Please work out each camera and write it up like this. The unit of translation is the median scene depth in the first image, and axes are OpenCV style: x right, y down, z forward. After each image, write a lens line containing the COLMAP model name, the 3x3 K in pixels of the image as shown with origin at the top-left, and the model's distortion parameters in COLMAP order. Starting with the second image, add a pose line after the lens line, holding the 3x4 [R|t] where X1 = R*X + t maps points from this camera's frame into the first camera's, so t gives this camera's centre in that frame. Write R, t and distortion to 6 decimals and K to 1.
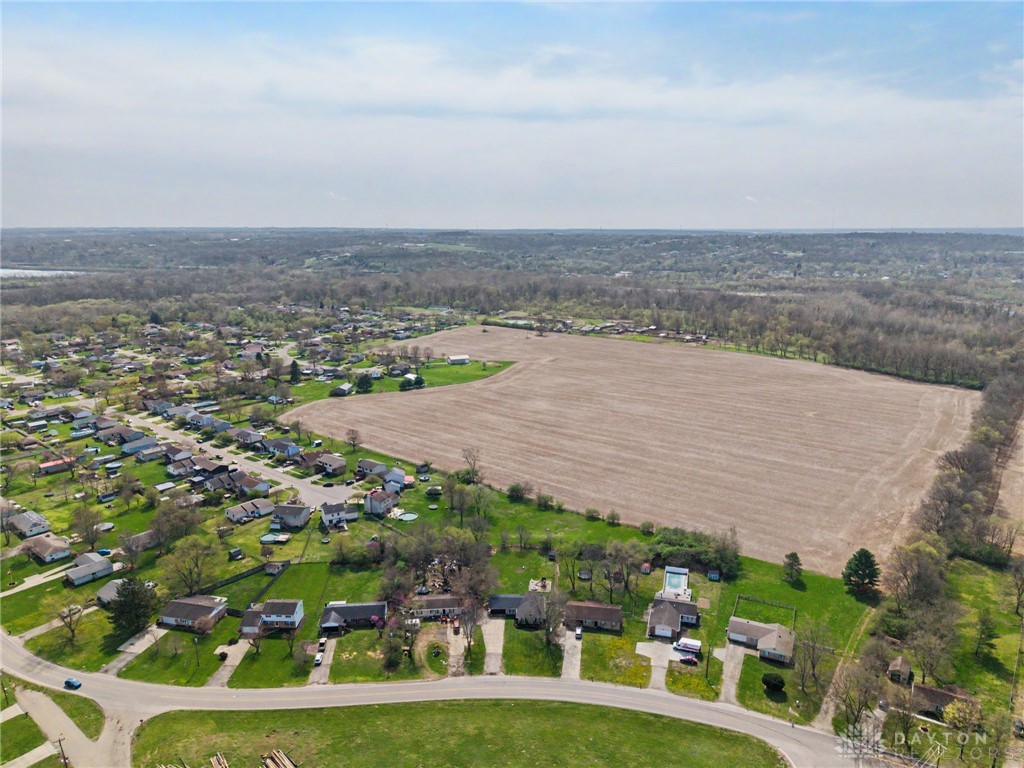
lens RADIAL K [[684.6, 0, 514.3], [0, 684.6, 381.1], [0, 0, 1]] dist [0.020875, -0.020071]
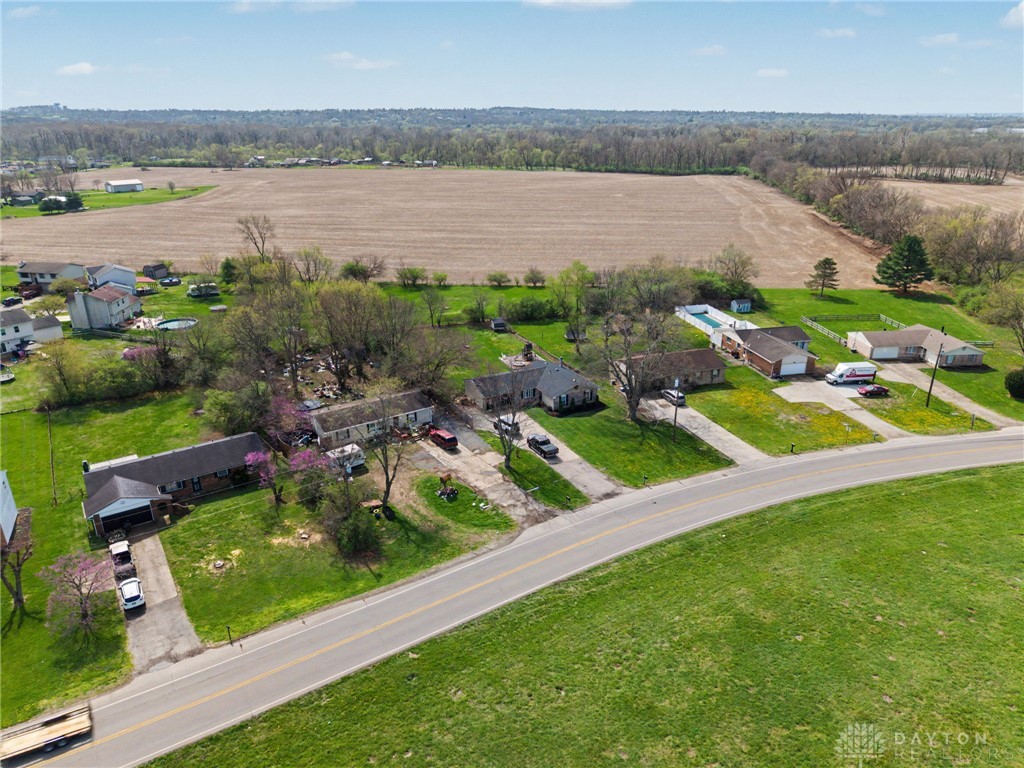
lens RADIAL K [[684.6, 0, 511.1], [0, 684.6, 386.3], [0, 0, 1]] dist [0.020875, -0.020071]
pose [[0.880865, -0.177704, 0.438746, -0.252508], [0.109692, 0.978261, 0.175993, 0.269949], [-0.460483, -0.106899, 0.881208, 0.640915]]
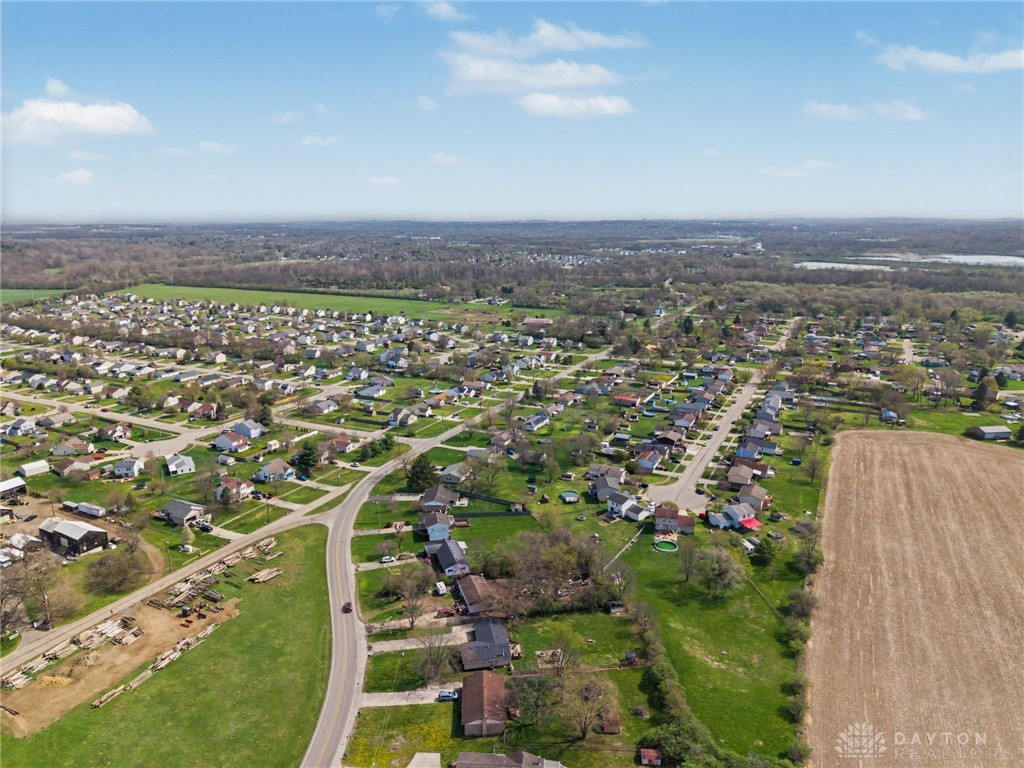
lens RADIAL K [[684.6, 0, 510.6], [0, 684.6, 387.6], [0, 0, 1]] dist [0.020875, -0.020071]
pose [[0.207985, 0.229952, -0.950718, 0.848925], [-0.211317, 0.959583, 0.185867, -0.162816], [0.955033, 0.162245, 0.248172, 0.858735]]
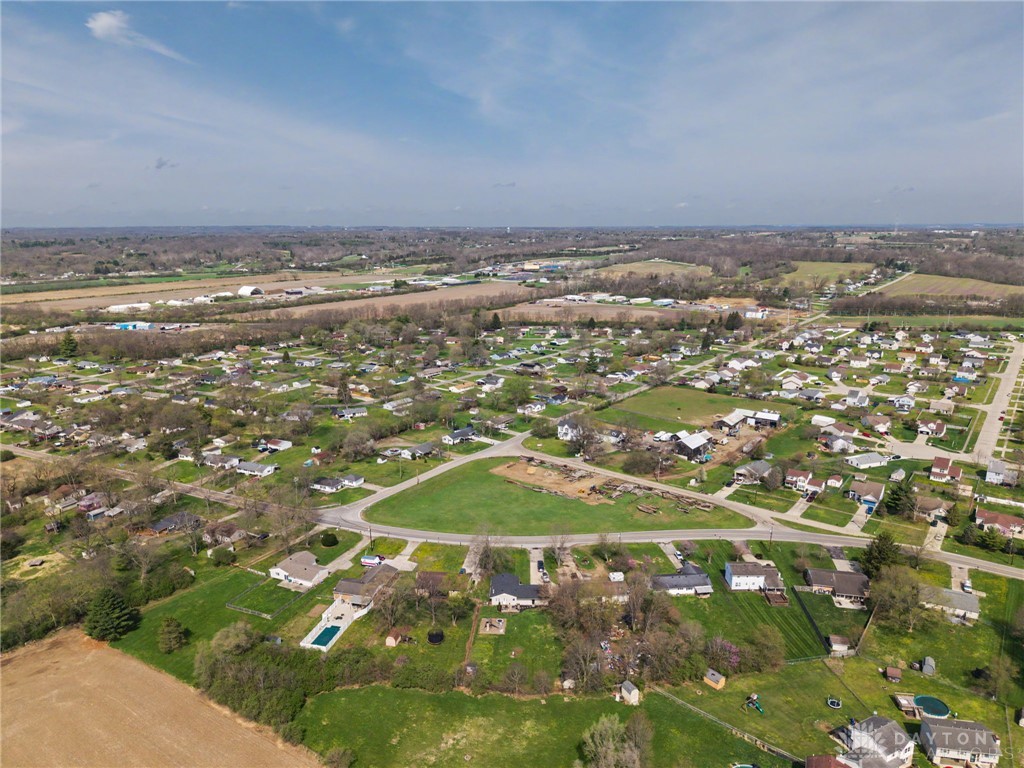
lens RADIAL K [[684.6, 0, 512.5], [0, 684.6, 379.3], [0, 0, 1]] dist [0.020875, -0.020071]
pose [[-0.999801, 0.011304, -0.016415, 0.029085], [0.003155, 0.902981, 0.429668, -0.410782], [0.019679, 0.429531, -0.902838, 1.974225]]
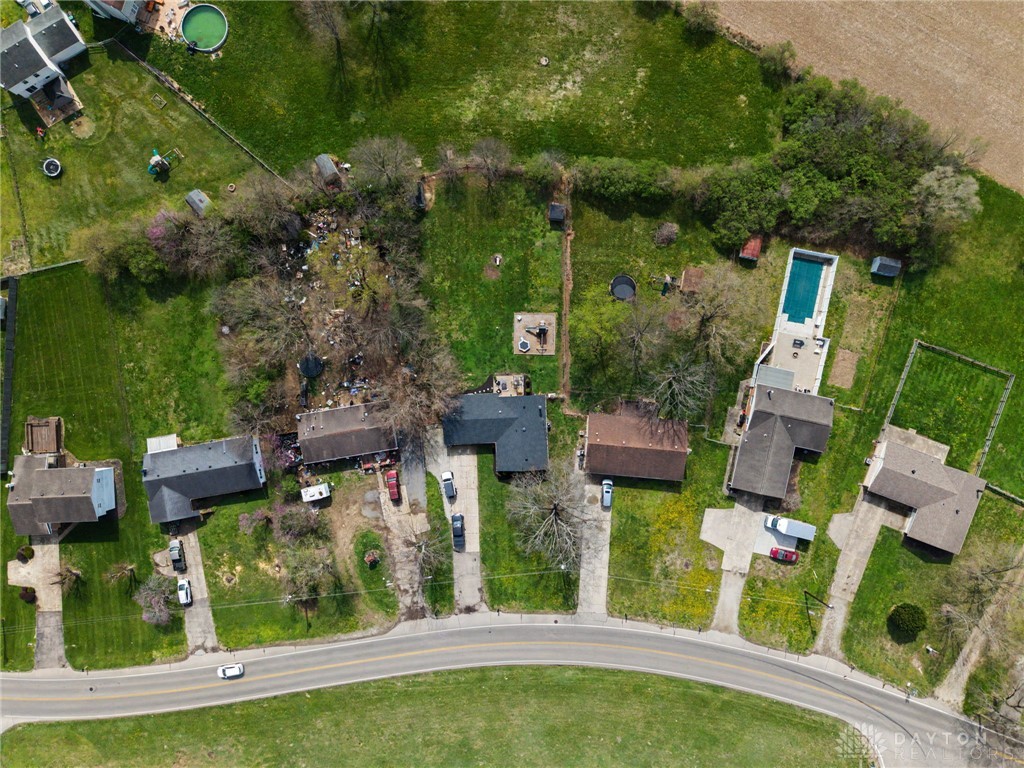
lens RADIAL K [[684.6, 0, 512.5], [0, 684.6, 382.5], [0, 0, 1]] dist [0.020875, -0.020071]
pose [[0.997329, -0.072032, -0.012085, 0.029699], [0.027900, 0.222810, 0.974462, -0.231660], [-0.067500, -0.972197, 0.224225, 1.026962]]
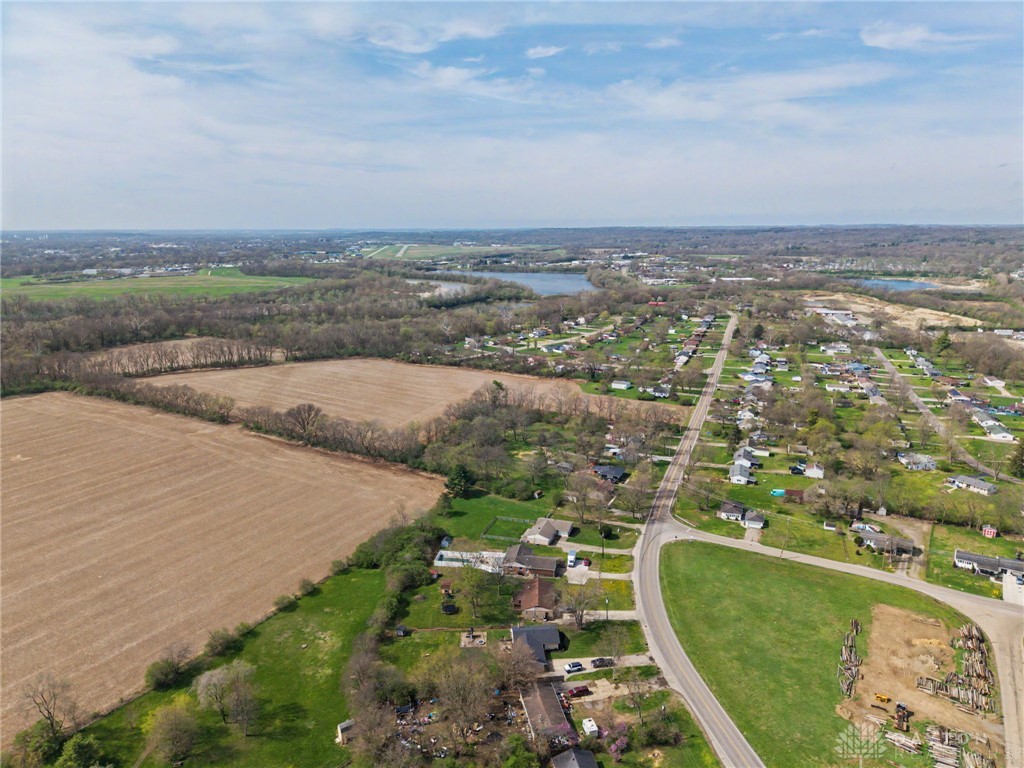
lens RADIAL K [[684.6, 0, 509.1], [0, 684.6, 386.1], [0, 0, 1]] dist [0.020875, -0.020071]
pose [[-0.105706, -0.228094, 0.967884, -0.850438], [0.223930, 0.942876, 0.246656, -0.226560], [-0.968856, 0.242811, -0.048591, 1.115906]]
